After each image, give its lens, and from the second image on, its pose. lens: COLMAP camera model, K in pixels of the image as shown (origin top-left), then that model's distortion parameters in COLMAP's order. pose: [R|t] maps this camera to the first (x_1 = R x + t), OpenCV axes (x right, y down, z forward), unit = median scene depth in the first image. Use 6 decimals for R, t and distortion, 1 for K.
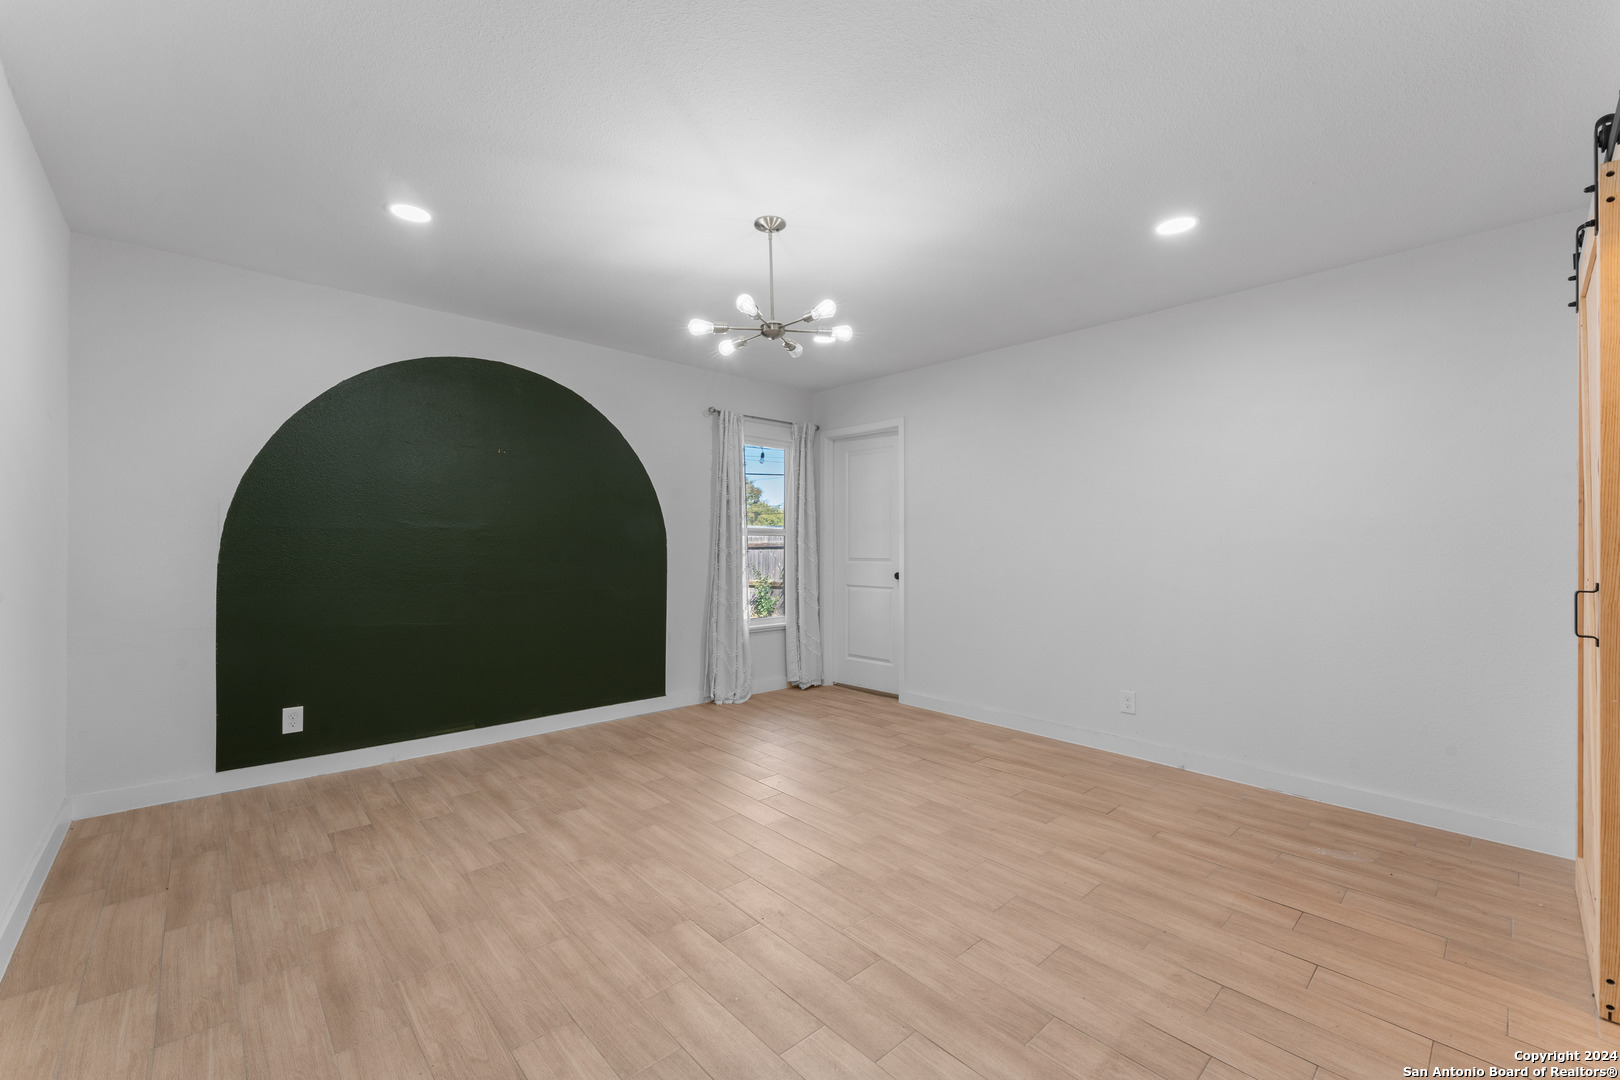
lens RADIAL K [[648.3, 0, 798.4], [0, 648.3, 543.7], [0, 0, 1]] dist [0.002330, -0.000303]
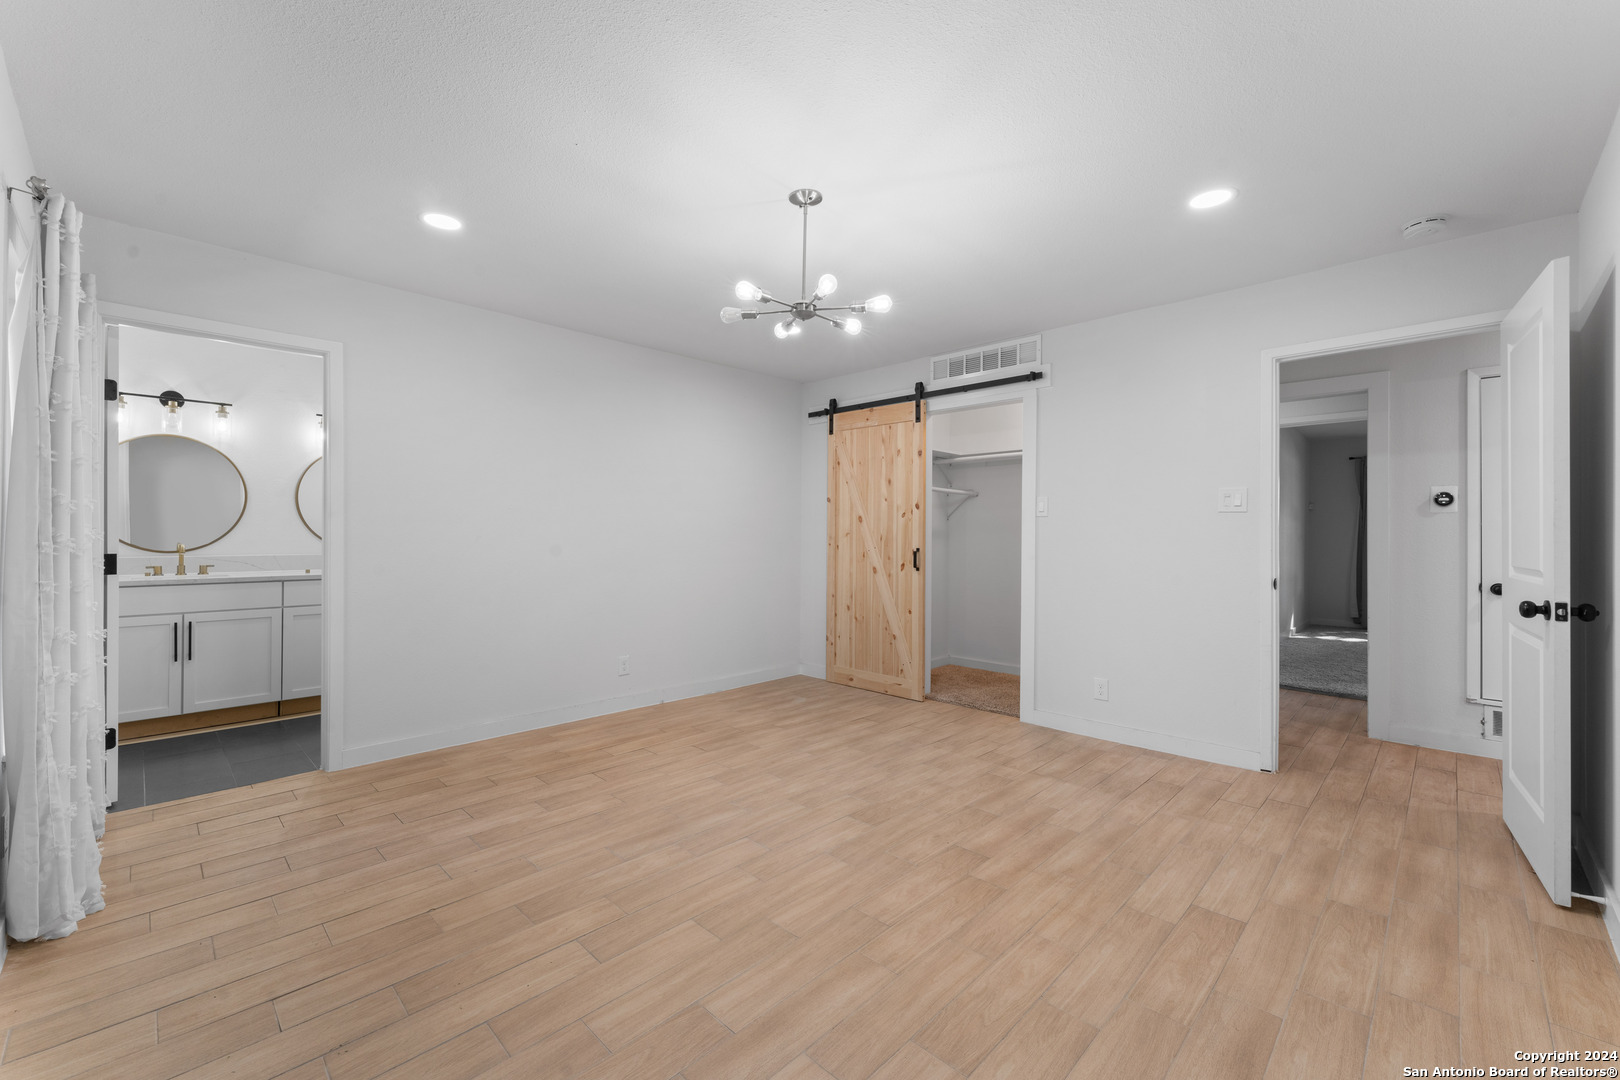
lens RADIAL K [[648.3, 0, 799.1], [0, 648.3, 532.1], [0, 0, 1]] dist [0.002330, -0.000303]
pose [[-0.035096, -0.001956, 0.999382, -1.014532], [-0.006724, 0.999976, 0.001721, -0.005744], [-0.999361, -0.006659, -0.035108, 1.064781]]
